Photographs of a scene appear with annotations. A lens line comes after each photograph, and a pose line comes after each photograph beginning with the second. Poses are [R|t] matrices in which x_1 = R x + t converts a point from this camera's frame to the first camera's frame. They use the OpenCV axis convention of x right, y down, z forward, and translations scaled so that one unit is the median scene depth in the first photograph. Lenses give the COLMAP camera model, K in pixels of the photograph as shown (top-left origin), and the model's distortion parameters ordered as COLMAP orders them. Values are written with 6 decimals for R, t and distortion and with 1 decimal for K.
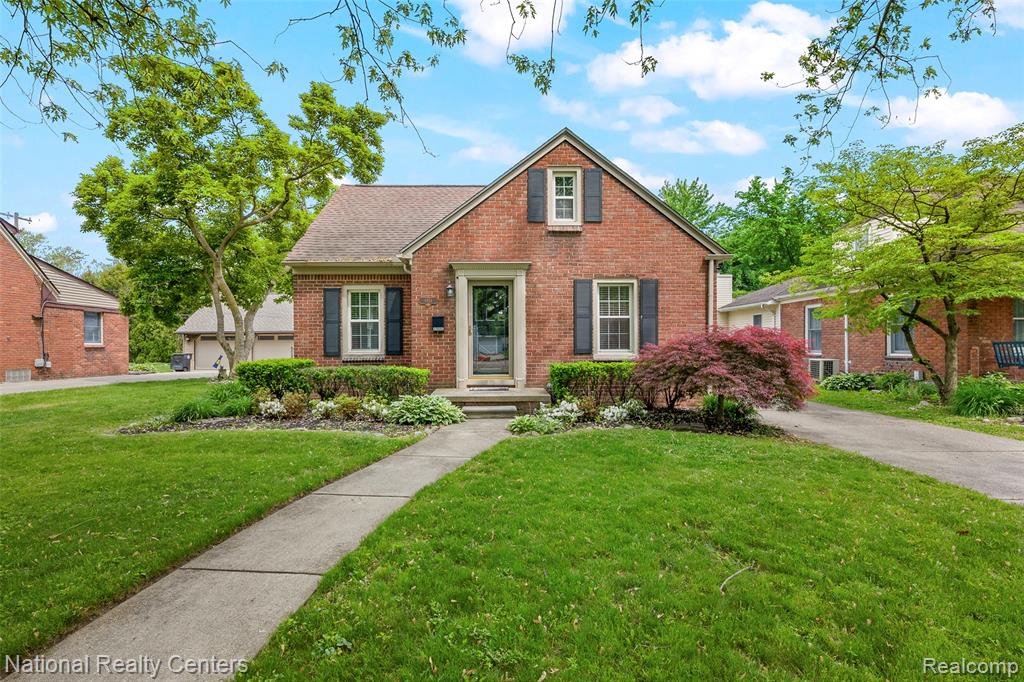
lens RADIAL K [[504.7, 0, 511.8], [0, 504.7, 344.5], [0, 0, 1]] dist [-0.018671, -0.000148]
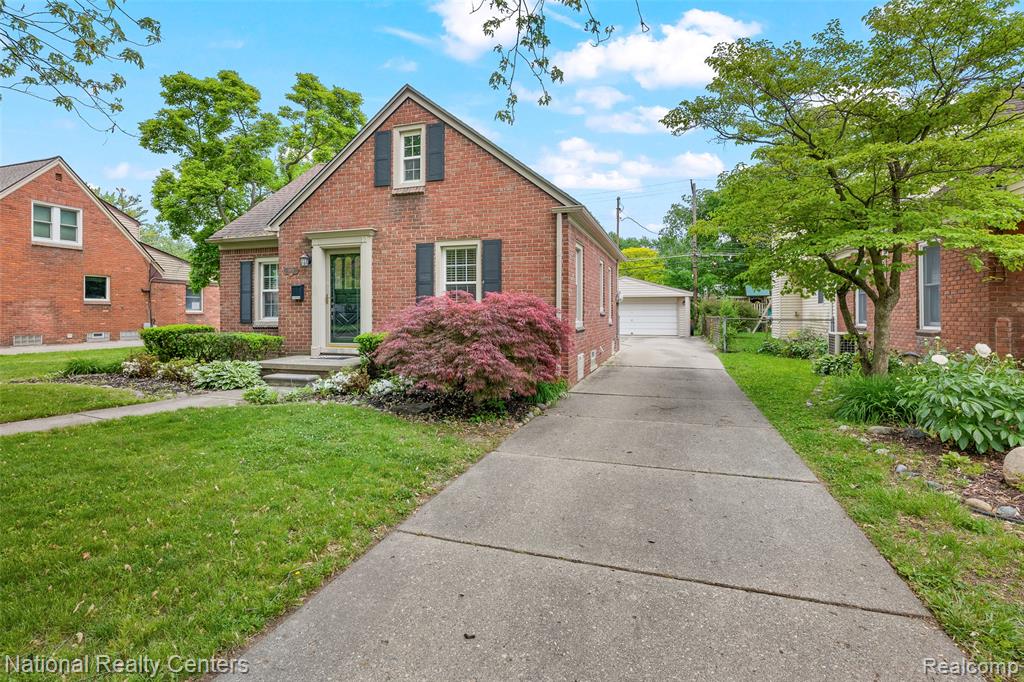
lens RADIAL K [[504.7, 0, 480.8], [0, 504.7, 310.2], [0, 0, 1]] dist [-0.018671, -0.000148]
pose [[0.940284, -0.000256, -0.340390, 0.554635], [-0.000805, 0.999995, -0.002977, -0.002103], [0.340389, 0.003073, 0.940280, 0.156379]]
